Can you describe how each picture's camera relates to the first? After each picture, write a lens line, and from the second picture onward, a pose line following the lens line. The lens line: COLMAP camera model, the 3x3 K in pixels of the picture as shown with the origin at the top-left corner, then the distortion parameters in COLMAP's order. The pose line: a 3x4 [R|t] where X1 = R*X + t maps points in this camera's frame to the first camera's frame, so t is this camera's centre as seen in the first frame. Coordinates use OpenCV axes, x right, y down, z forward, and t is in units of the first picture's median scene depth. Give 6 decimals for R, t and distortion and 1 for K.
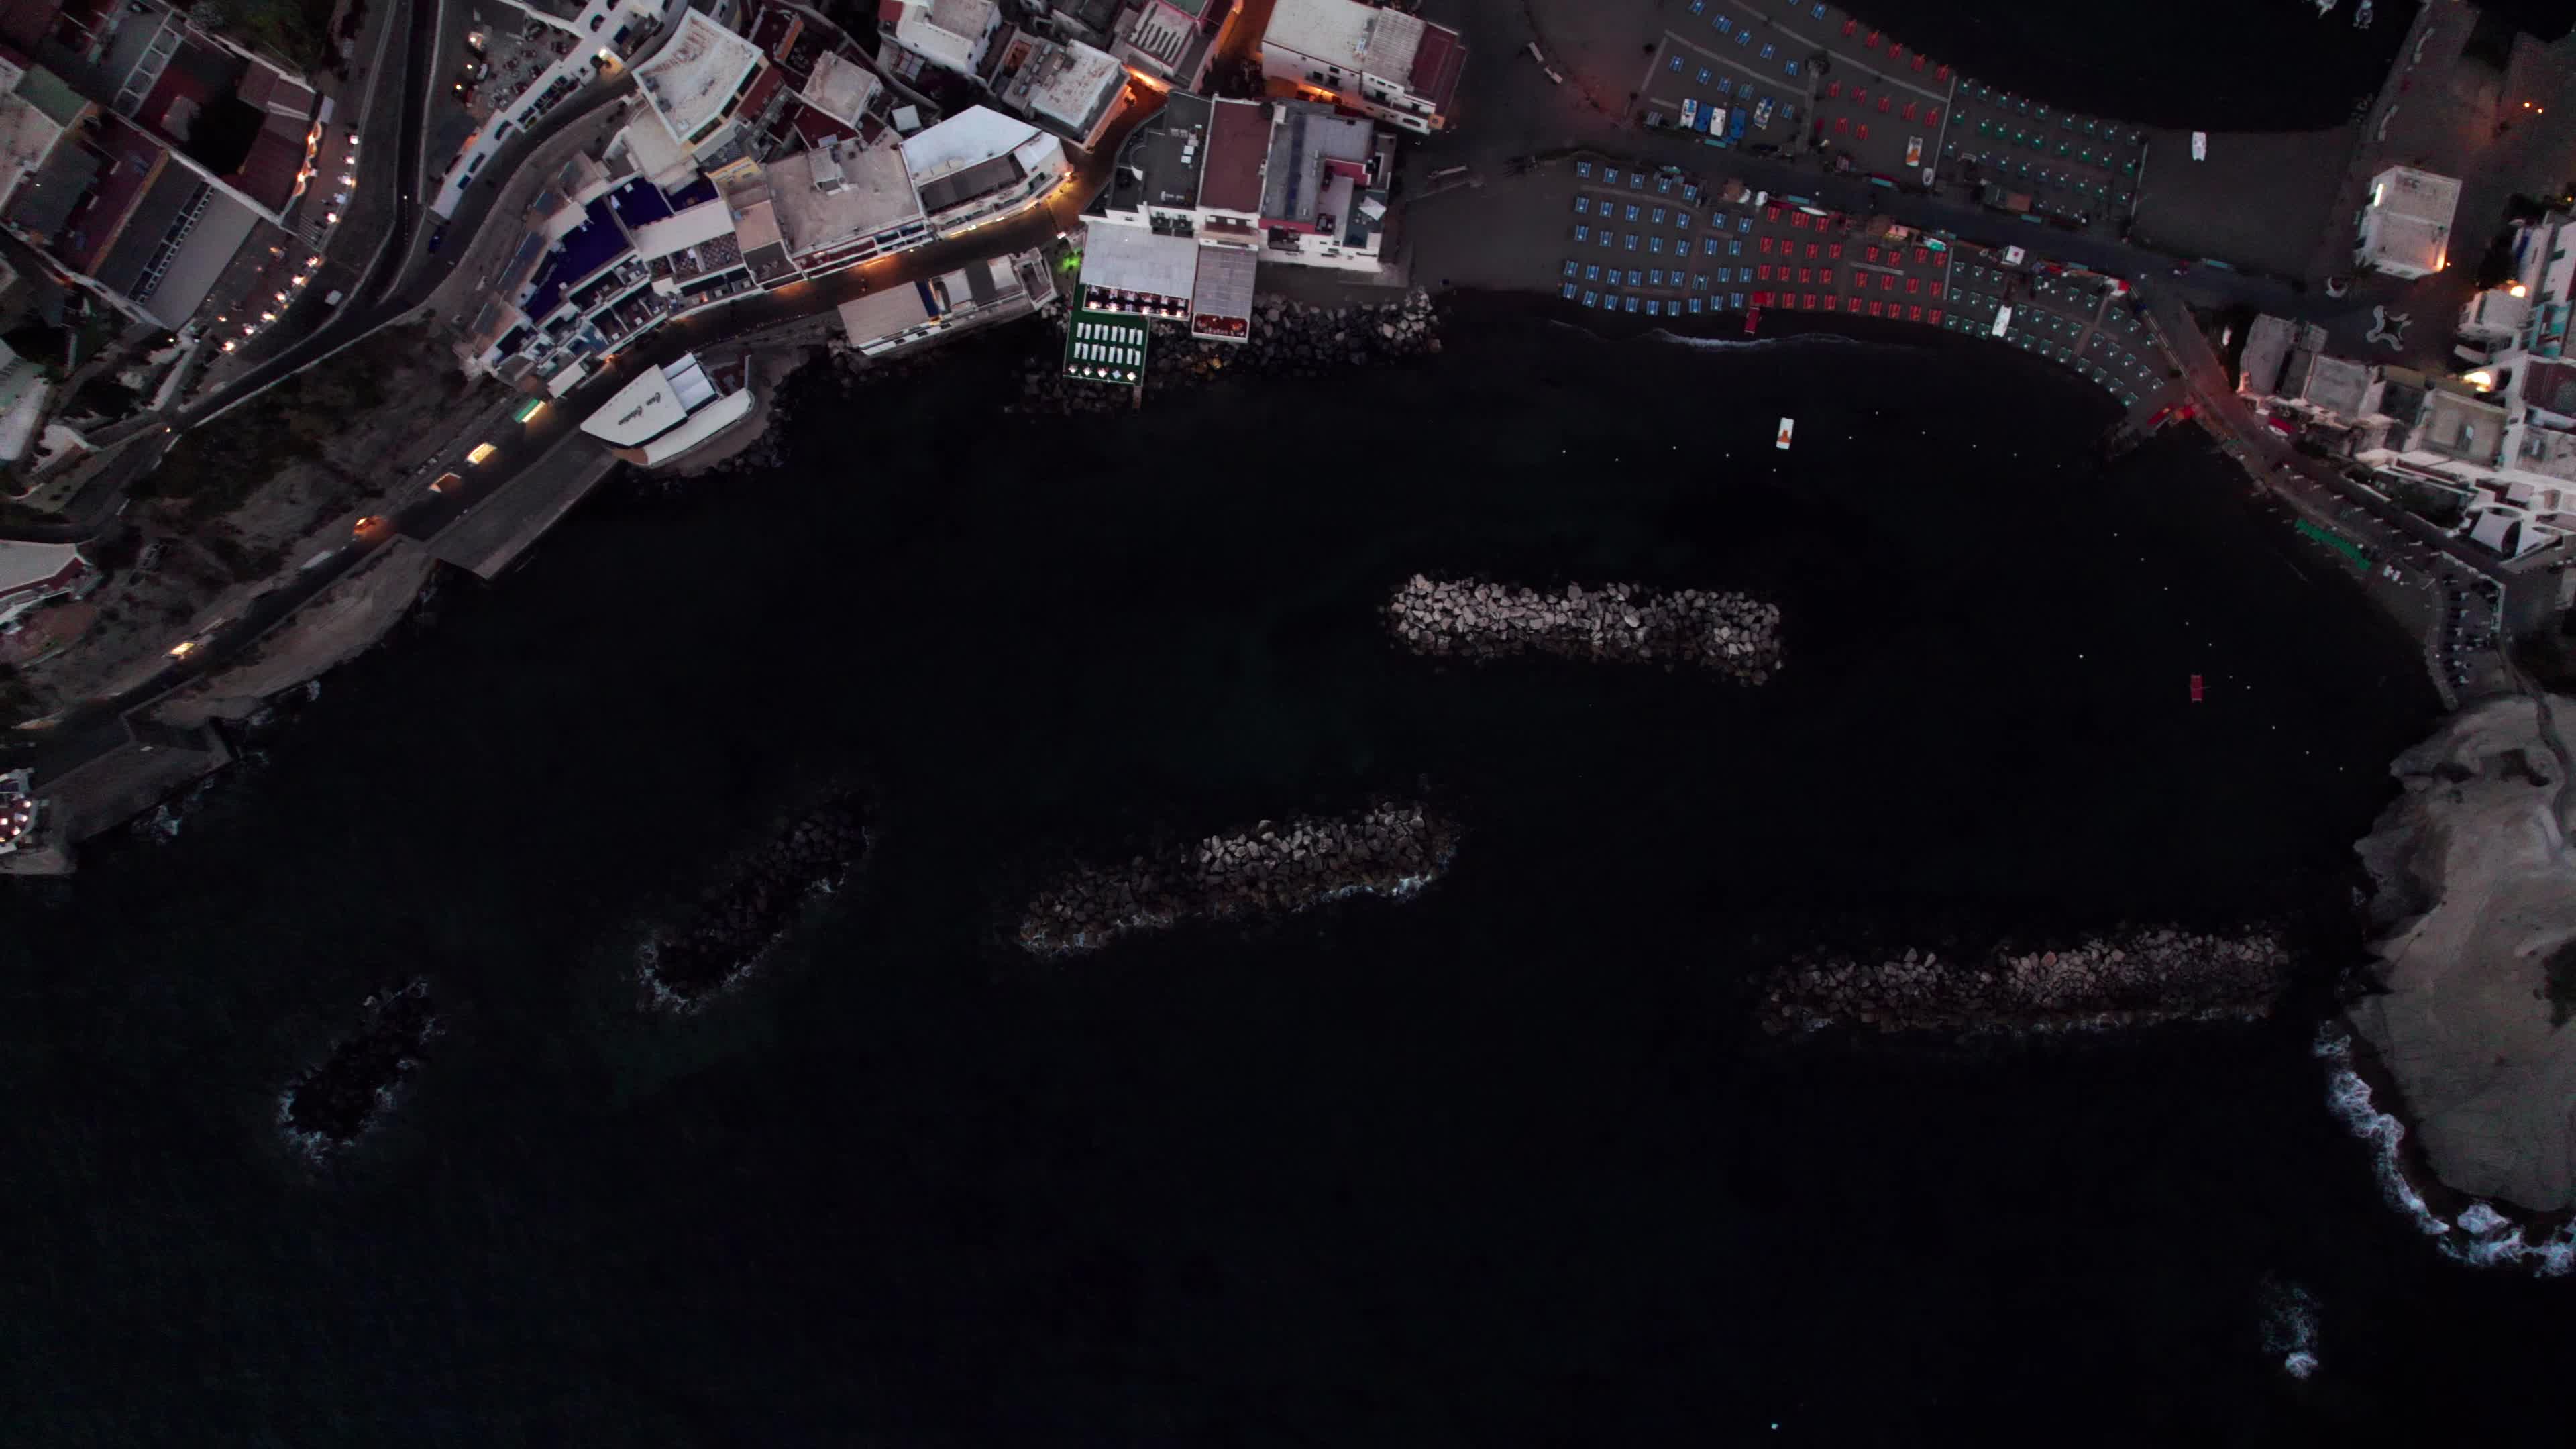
lens RADIAL K [[1654.9, 0, 1285.4], [0, 1654.9, 735.3], [0, 0, 1]] dist [-0.078236, 0.068422]
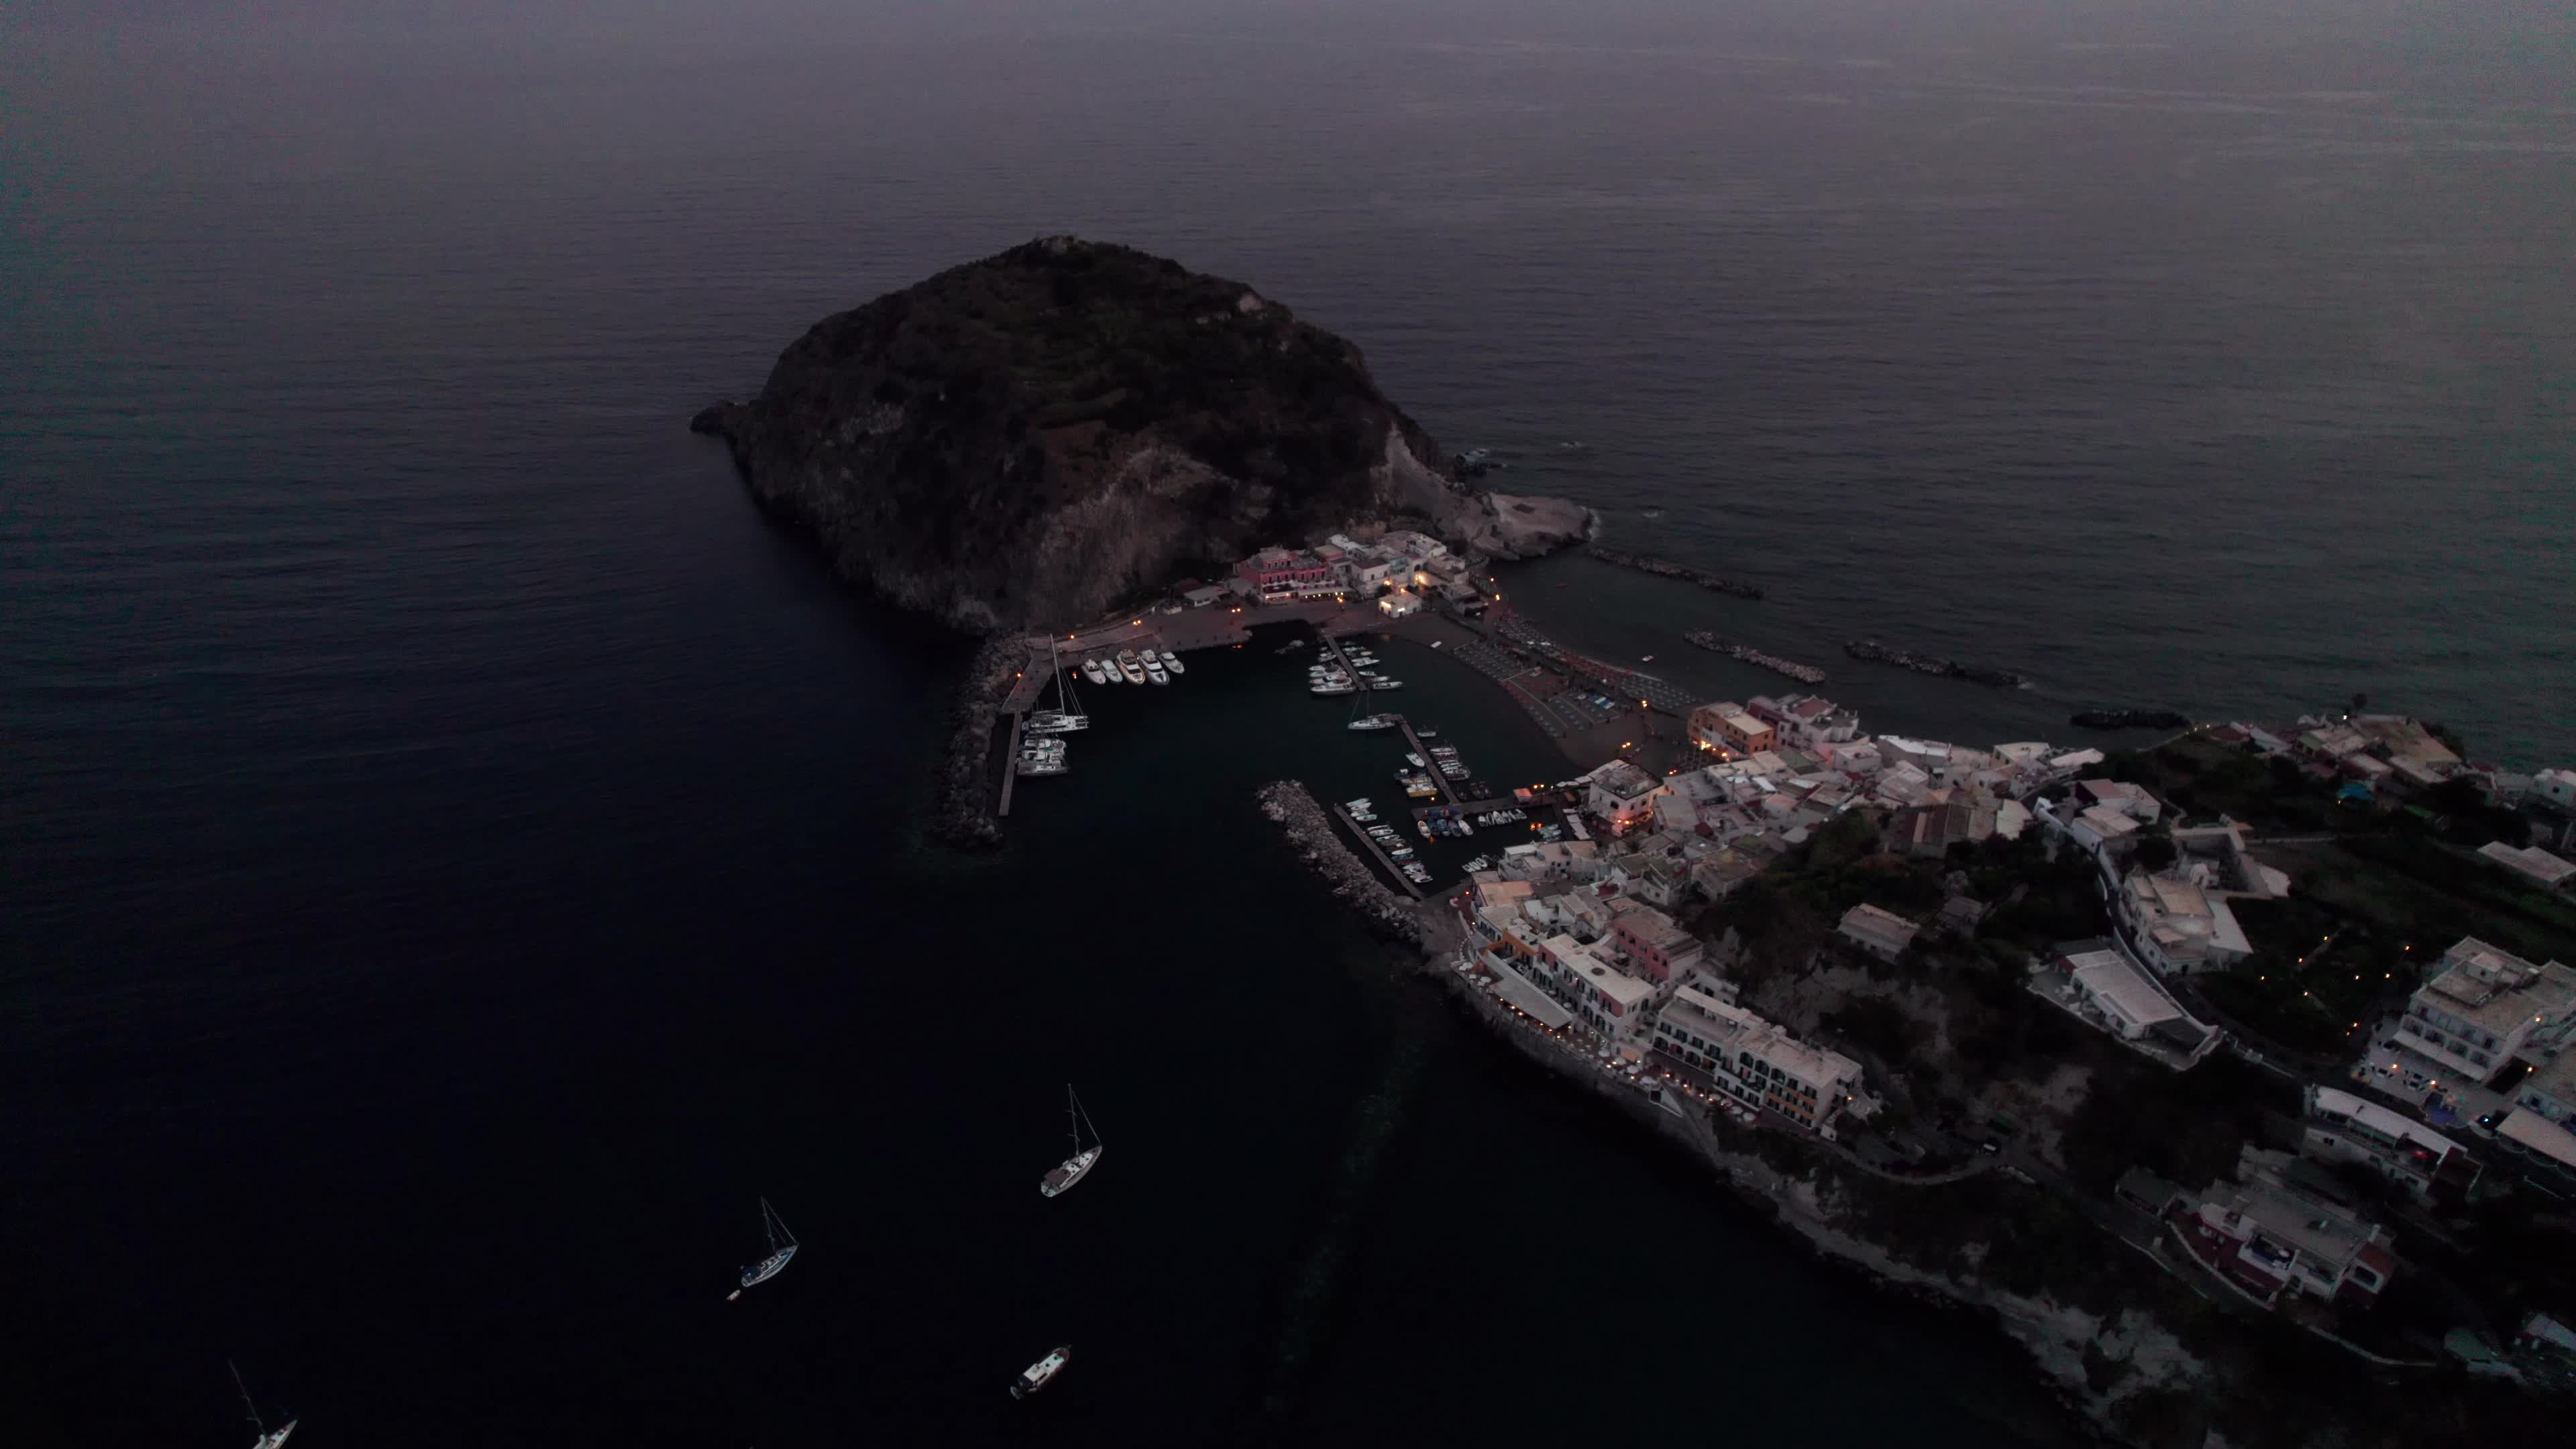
lens RADIAL K [[1650.0, 0, 1282.2], [0, 1650.0, 732.2], [0, 0, 1]] dist [-0.050729, 0.001098]
pose [[-0.732697, -0.306781, 0.607487, -0.842112], [0.680463, -0.344857, 0.646562, -2.209711], [0.011144, 0.887107, 0.461429, -0.051885]]
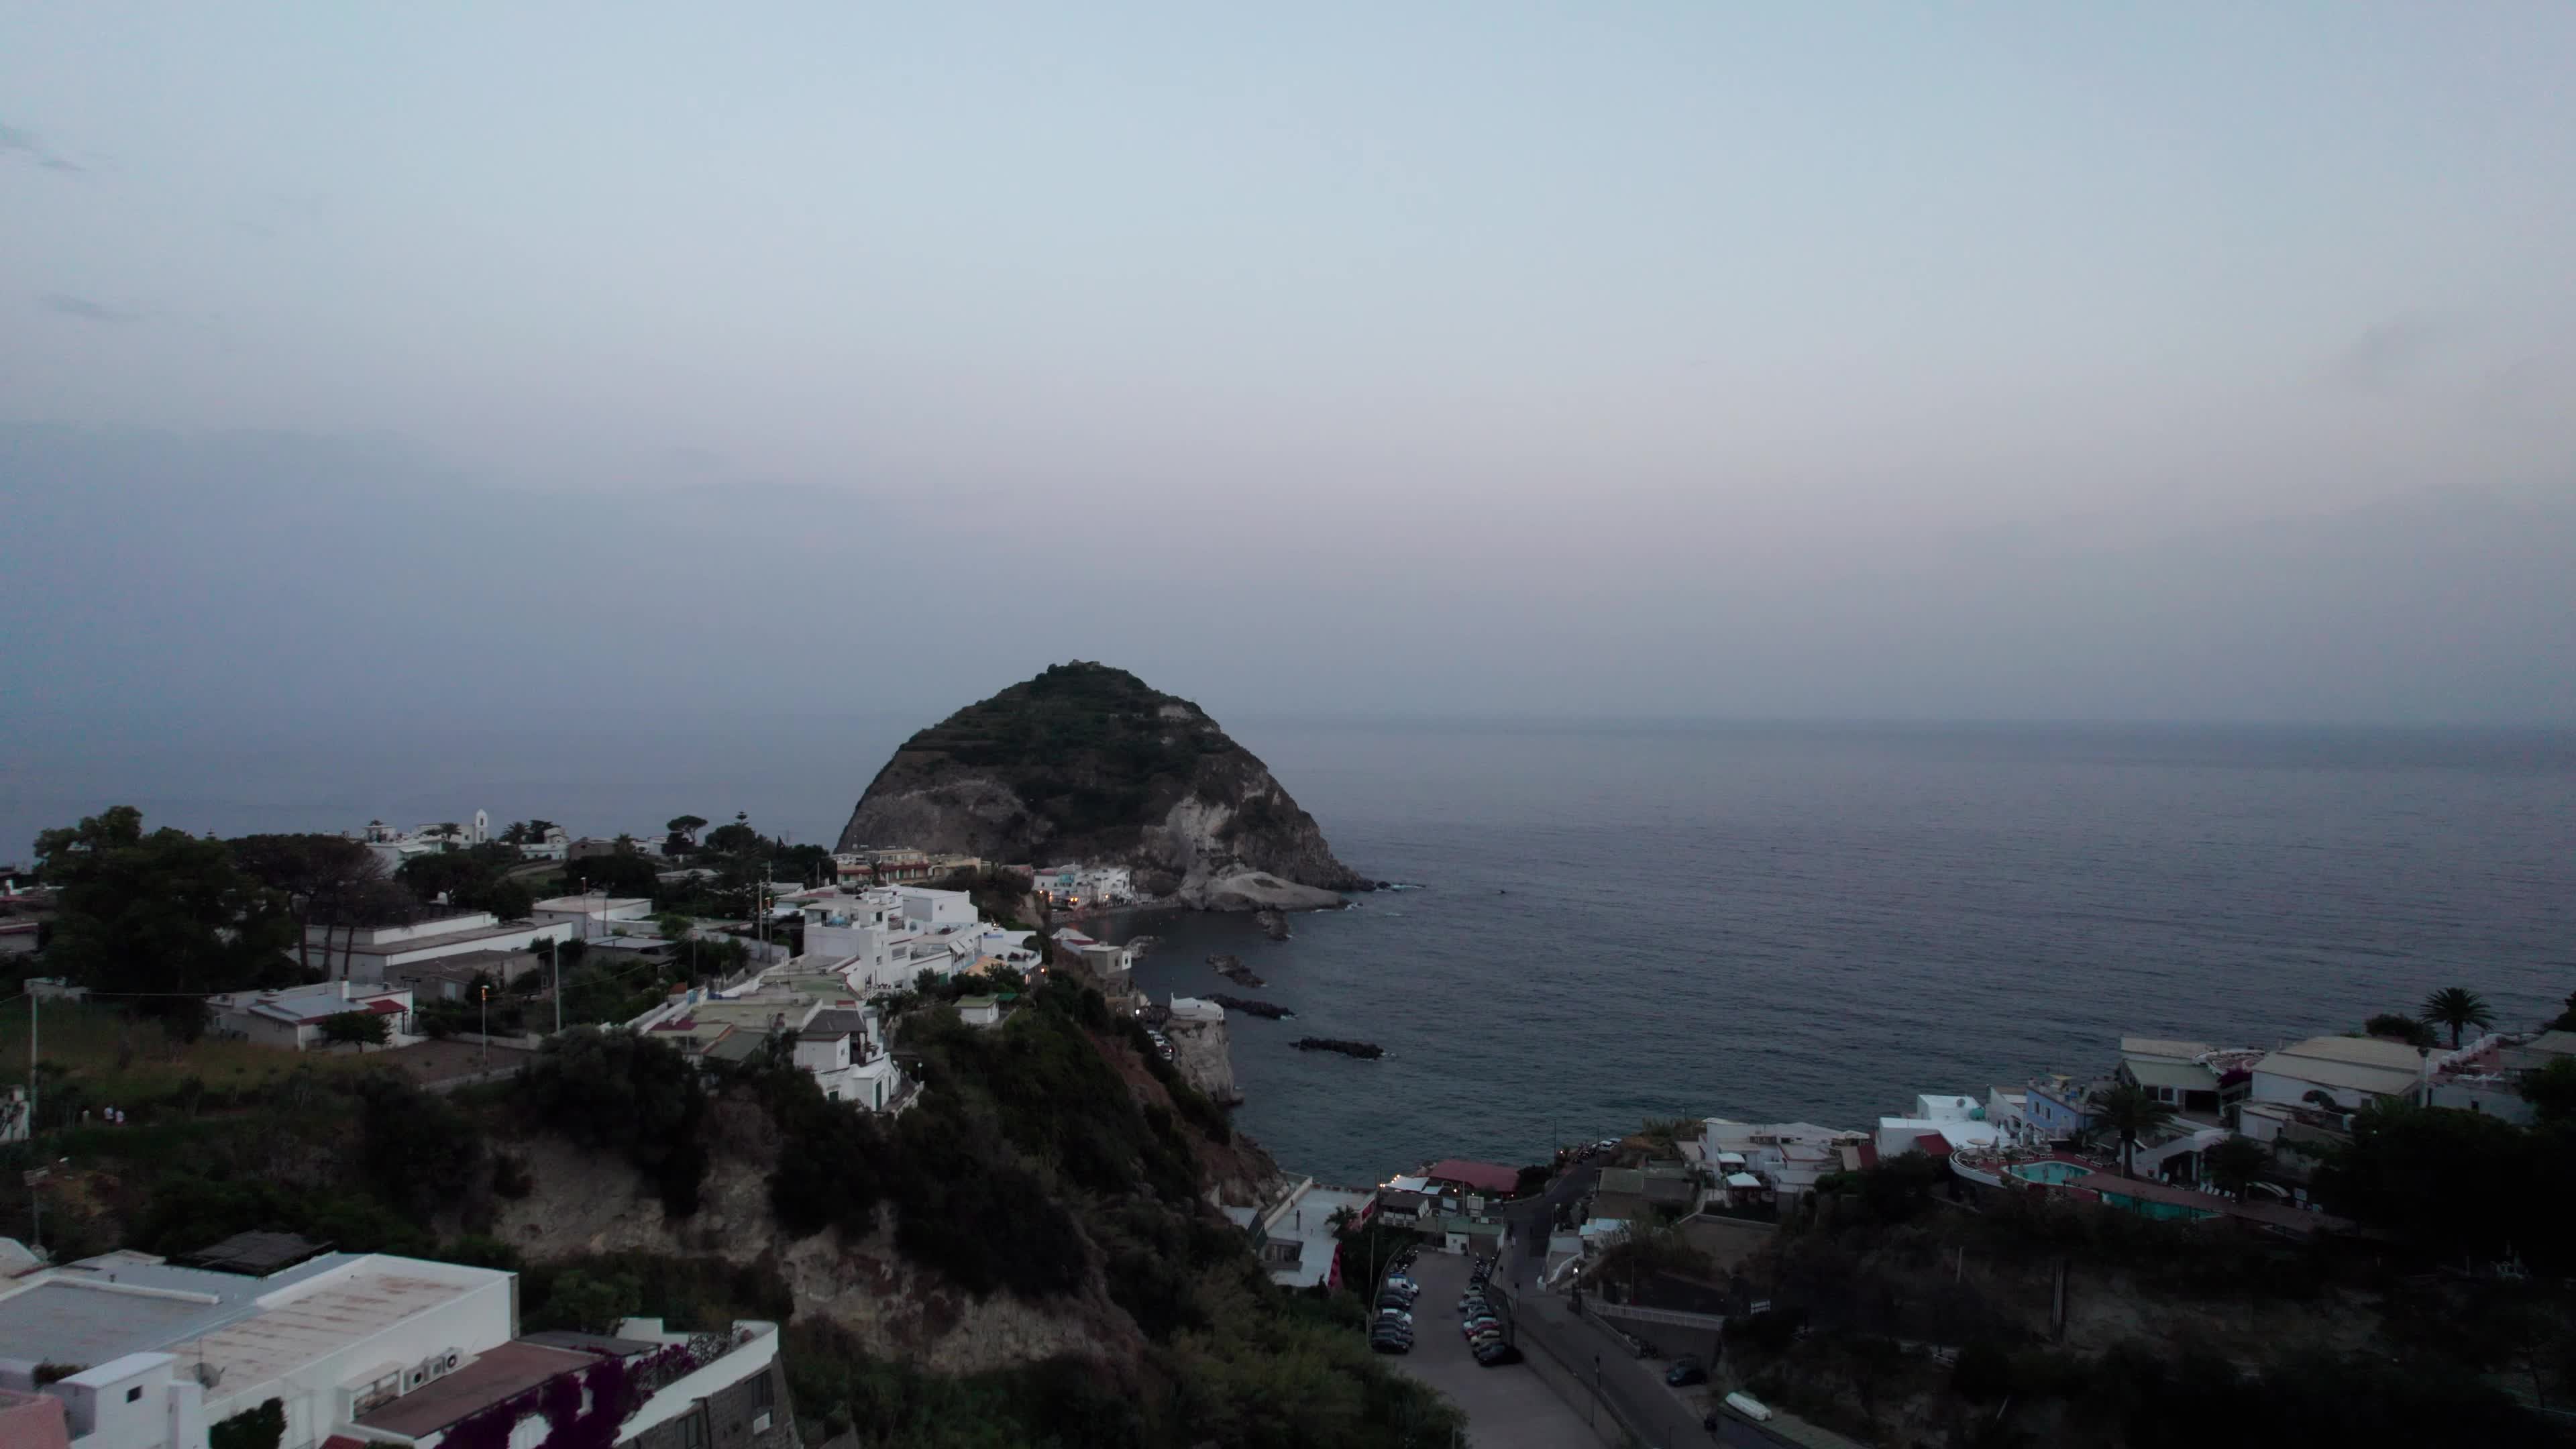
lens RADIAL K [[1654.9, 0, 1285.4], [0, 1654.9, 735.3], [0, 0, 1]] dist [-0.078236, 0.068422]
pose [[-0.030200, -0.014546, 0.999438, -2.433304], [0.999542, -0.002177, 0.030172, 0.085178], [0.001737, 0.999892, 0.014605, 0.630781]]
